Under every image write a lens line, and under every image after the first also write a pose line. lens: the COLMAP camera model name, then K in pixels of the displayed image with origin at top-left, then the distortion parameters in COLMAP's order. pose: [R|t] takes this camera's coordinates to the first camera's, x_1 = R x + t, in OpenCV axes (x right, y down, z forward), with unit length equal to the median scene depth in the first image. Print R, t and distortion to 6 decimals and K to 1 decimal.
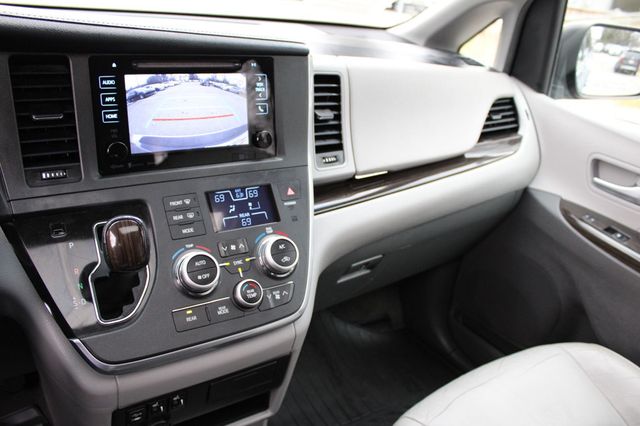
lens RADIAL K [[538.1, 0, 320.0], [0, 538.1, 213.0], [0, 0, 1]] dist [-0.164770, 0.149704]
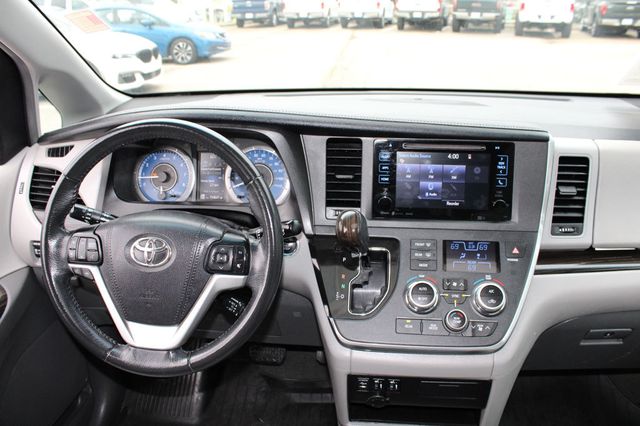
lens RADIAL K [[538.1, 0, 320.0], [0, 538.1, 213.0], [0, 0, 1]] dist [-0.164770, 0.149704]
pose [[0.753867, 0.113591, -0.647133, 0.385298], [-0.171856, 0.984742, -0.027350, -0.014779], [0.634153, 0.131832, 0.761886, -0.219624]]
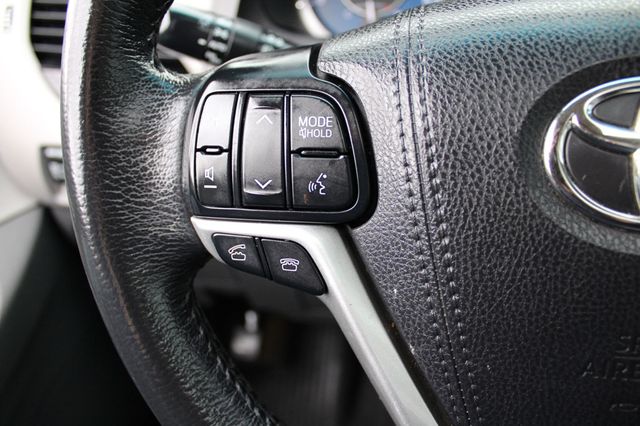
lens RADIAL K [[538.1, 0, 320.0], [0, 538.1, 213.0], [0, 0, 1]] dist [-0.164770, 0.149704]
pose [[0.725867, 0.208378, -0.655511, -0.547657], [-0.156735, 0.978044, 0.137350, 0.112137], [0.669739, 0.003044, 0.742590, 0.168077]]
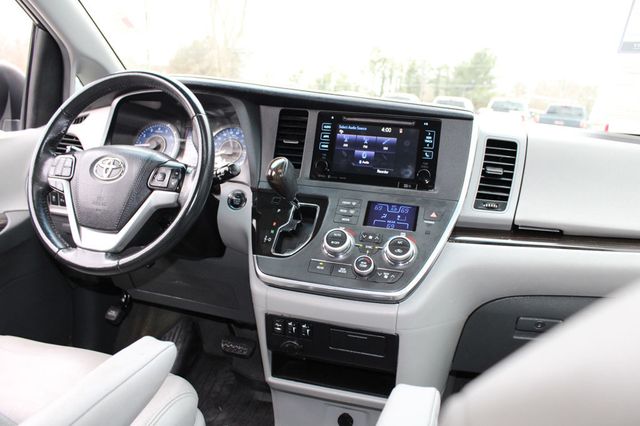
lens RADIAL K [[538.1, 0, 320.0], [0, 538.1, 213.0], [0, 0, 1]] dist [-0.164770, 0.149704]
pose [[0.647358, 0.059941, -0.759825, 0.765914], [-0.299242, 0.936844, -0.181043, 0.278557], [0.700986, 0.344572, 0.624411, -0.006877]]
